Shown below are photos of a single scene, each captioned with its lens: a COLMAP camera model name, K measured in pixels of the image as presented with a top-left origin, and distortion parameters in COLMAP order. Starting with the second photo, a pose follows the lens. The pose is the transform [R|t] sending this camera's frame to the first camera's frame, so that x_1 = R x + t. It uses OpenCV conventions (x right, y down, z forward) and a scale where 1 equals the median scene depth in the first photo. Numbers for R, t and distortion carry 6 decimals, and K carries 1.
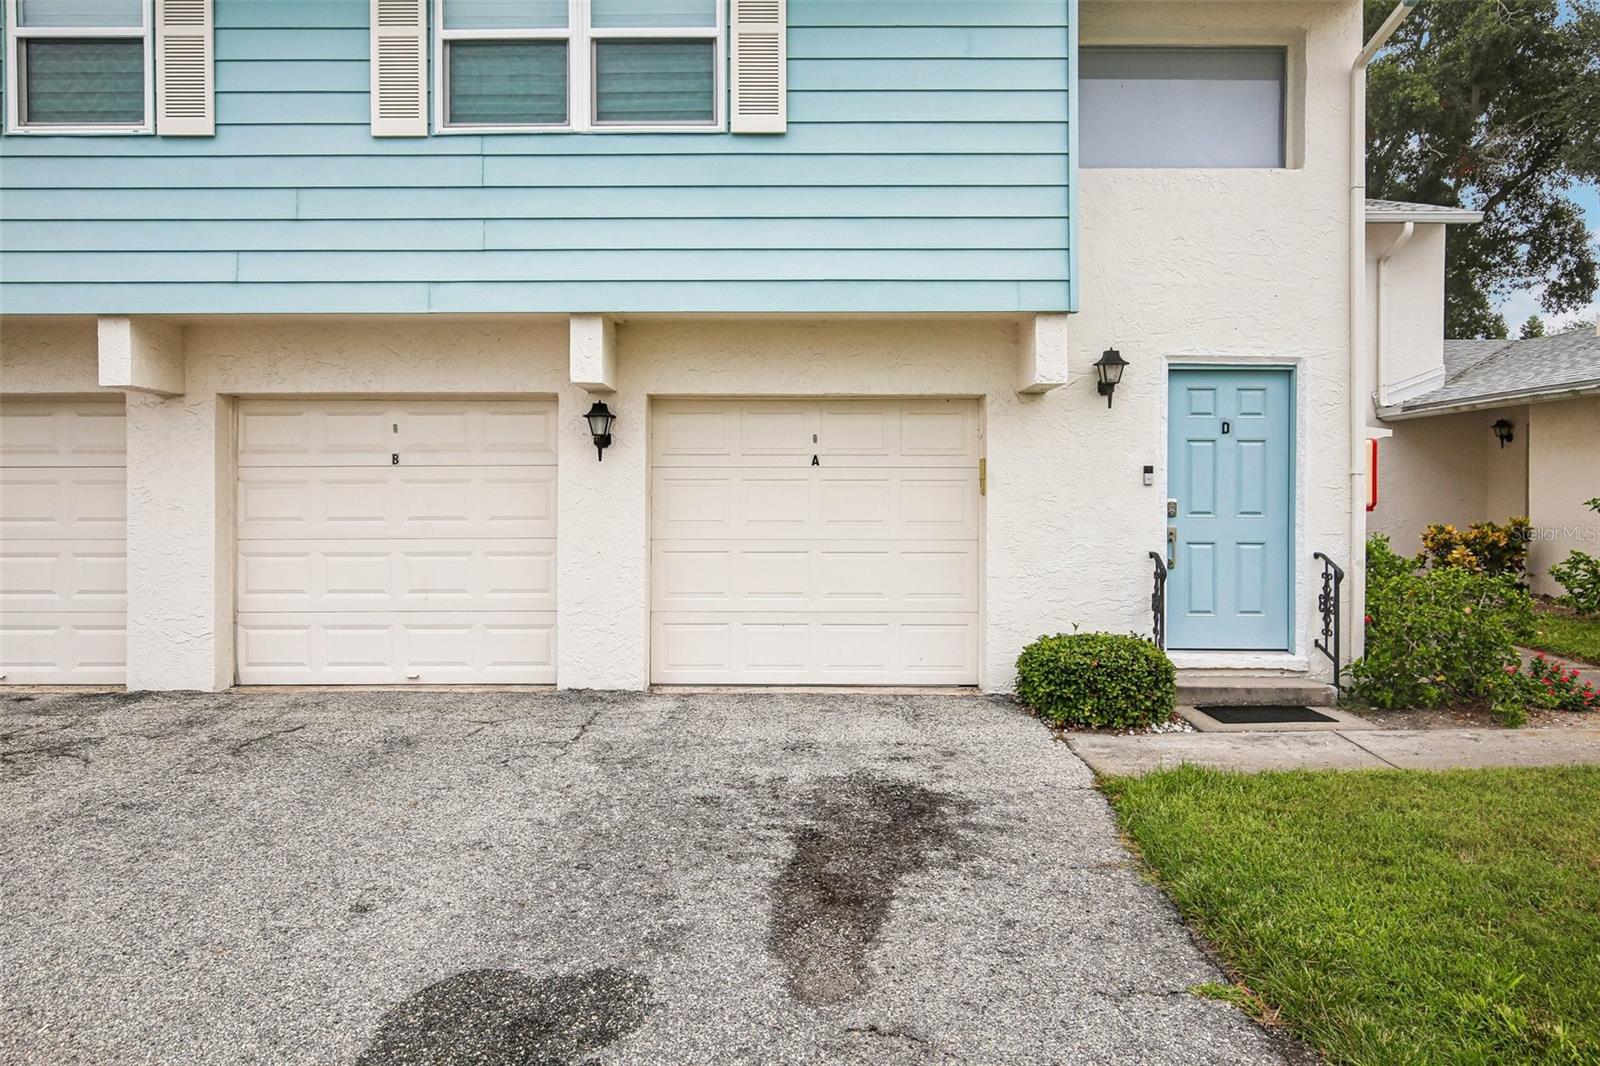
lens RADIAL K [[1048.6, 0, 787.5], [0, 1048.6, 487.2], [0, 0, 1]] dist [0.008252, 0.001621]
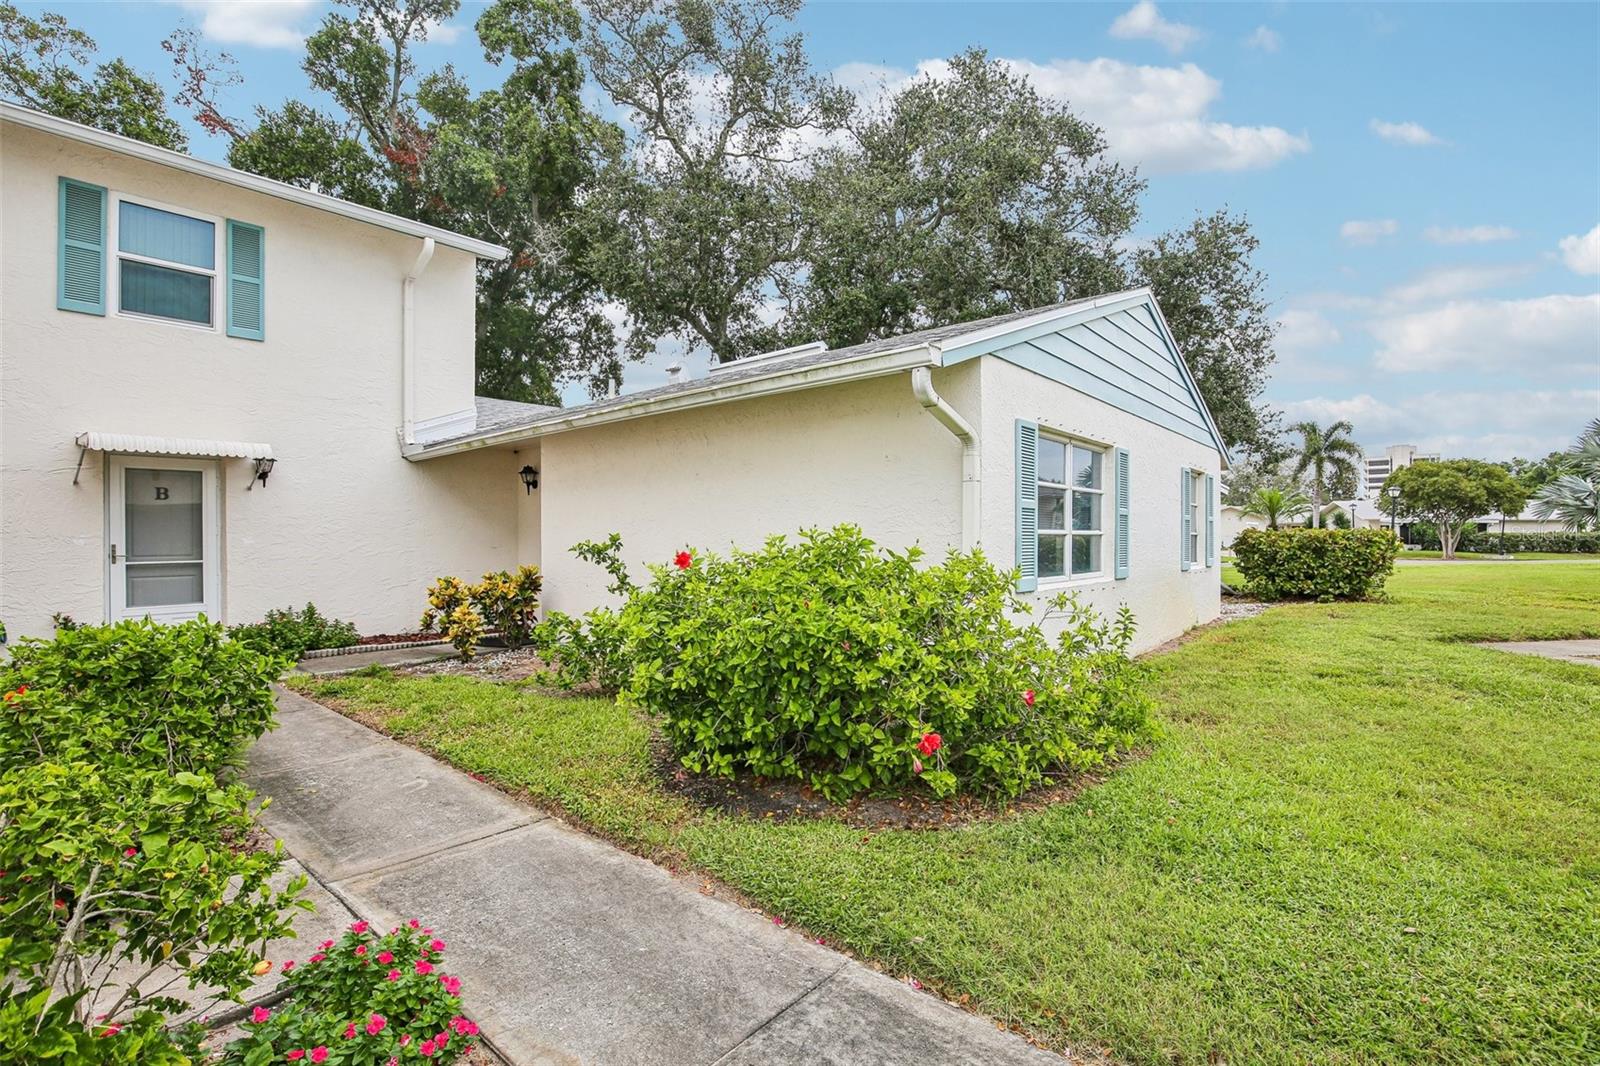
lens RADIAL K [[748.1, 0, 799.5], [0, 748.1, 534.5], [0, 0, 1]] dist [-0.025203, 0.001585]
pose [[0.650859, -0.007107, 0.759166, 0.234091], [0.012514, 0.999921, -0.001368, 0.003571], [-0.759096, 0.010390, 0.650896, 0.261974]]
